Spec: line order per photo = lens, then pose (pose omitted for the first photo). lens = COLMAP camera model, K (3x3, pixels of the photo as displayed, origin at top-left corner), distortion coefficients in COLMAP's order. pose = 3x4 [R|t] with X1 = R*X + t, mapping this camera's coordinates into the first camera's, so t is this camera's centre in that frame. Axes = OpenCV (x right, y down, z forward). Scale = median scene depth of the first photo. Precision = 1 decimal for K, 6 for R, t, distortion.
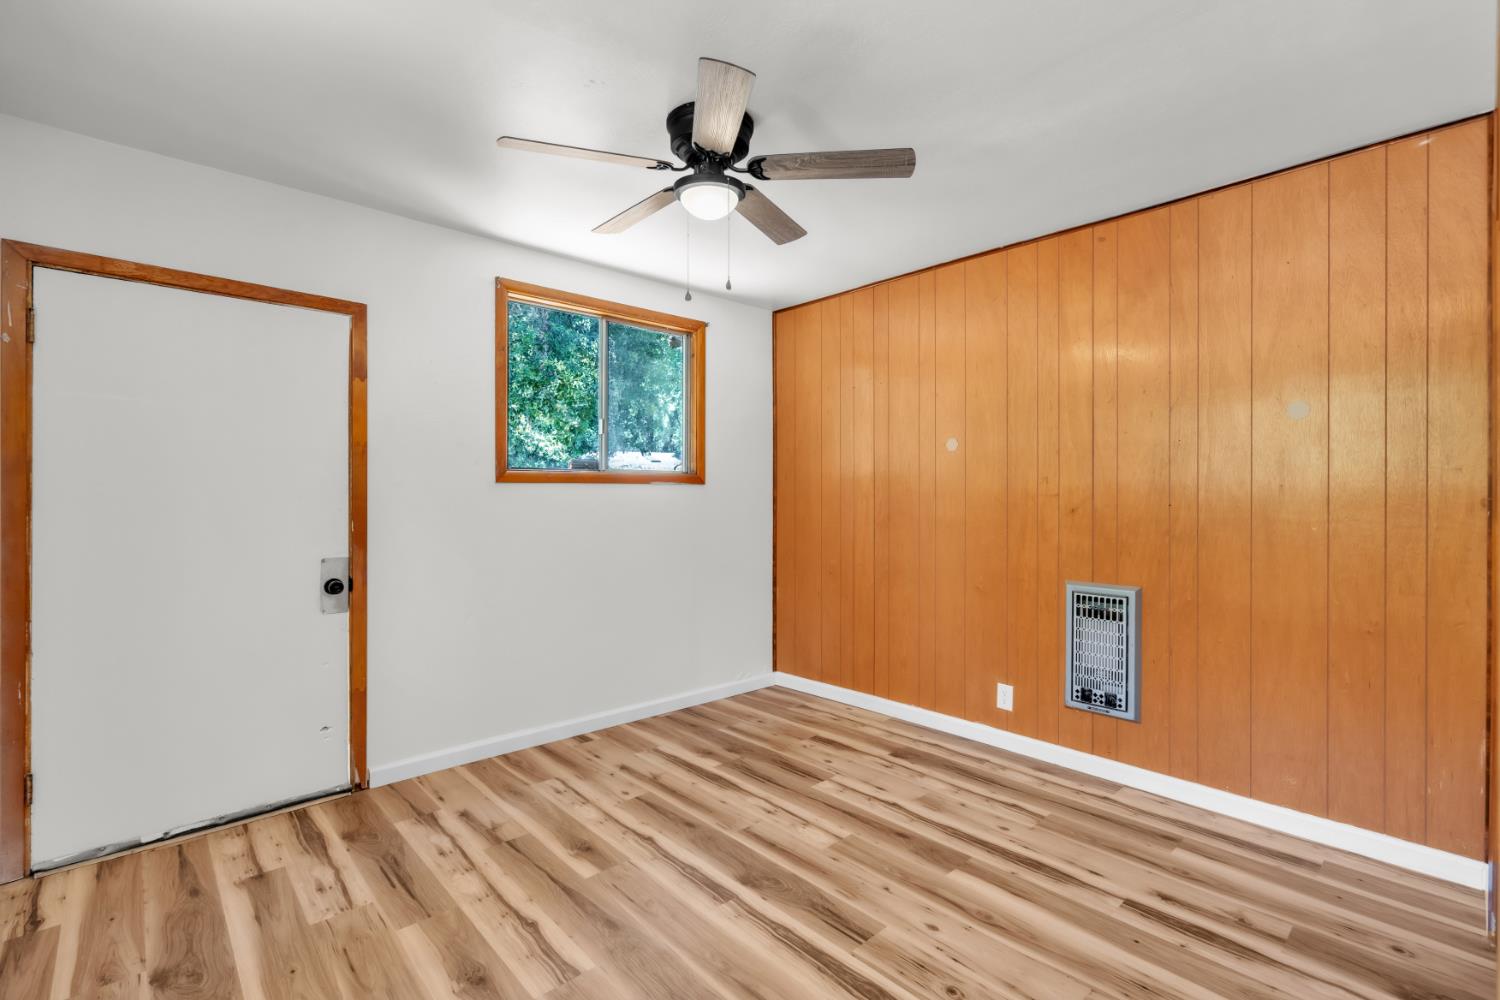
lens RADIAL K [[686.9, 0, 747.8], [0, 686.9, 509.6], [0, 0, 1]] dist [0.001625, 0.000963]
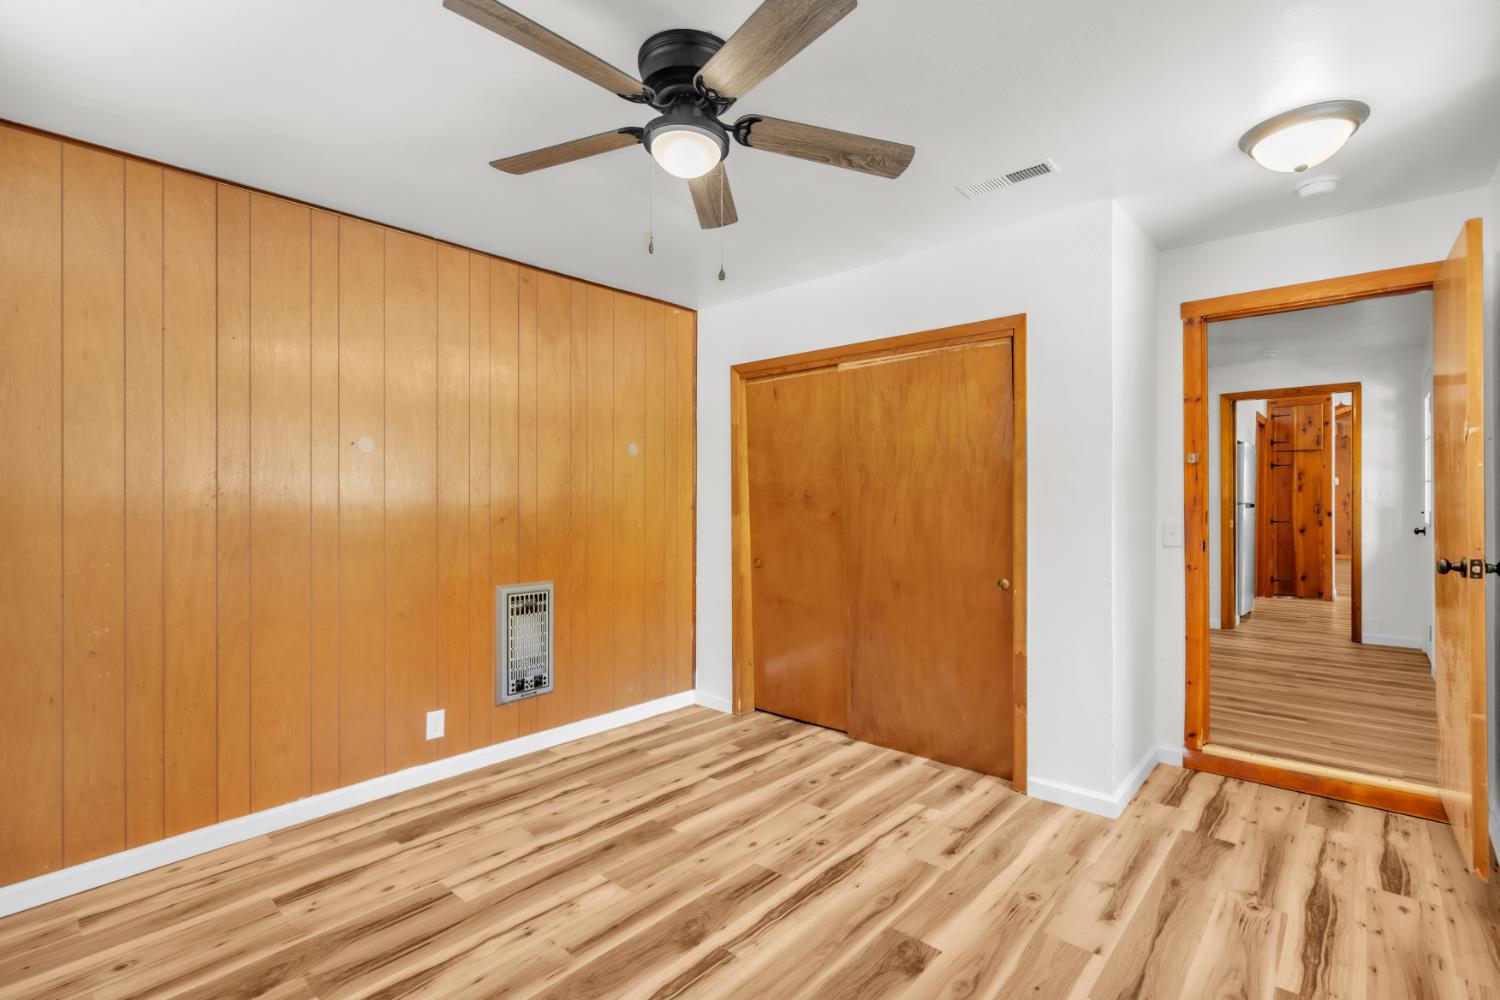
lens RADIAL K [[686.9, 0, 748.8], [0, 686.9, 495.0], [0, 0, 1]] dist [0.001625, 0.000963]
pose [[-0.106026, 0.016479, 0.994227, -0.670844], [0.033231, 0.999363, -0.013020, -0.010862], [-0.993808, 0.031659, -0.106506, 0.757076]]
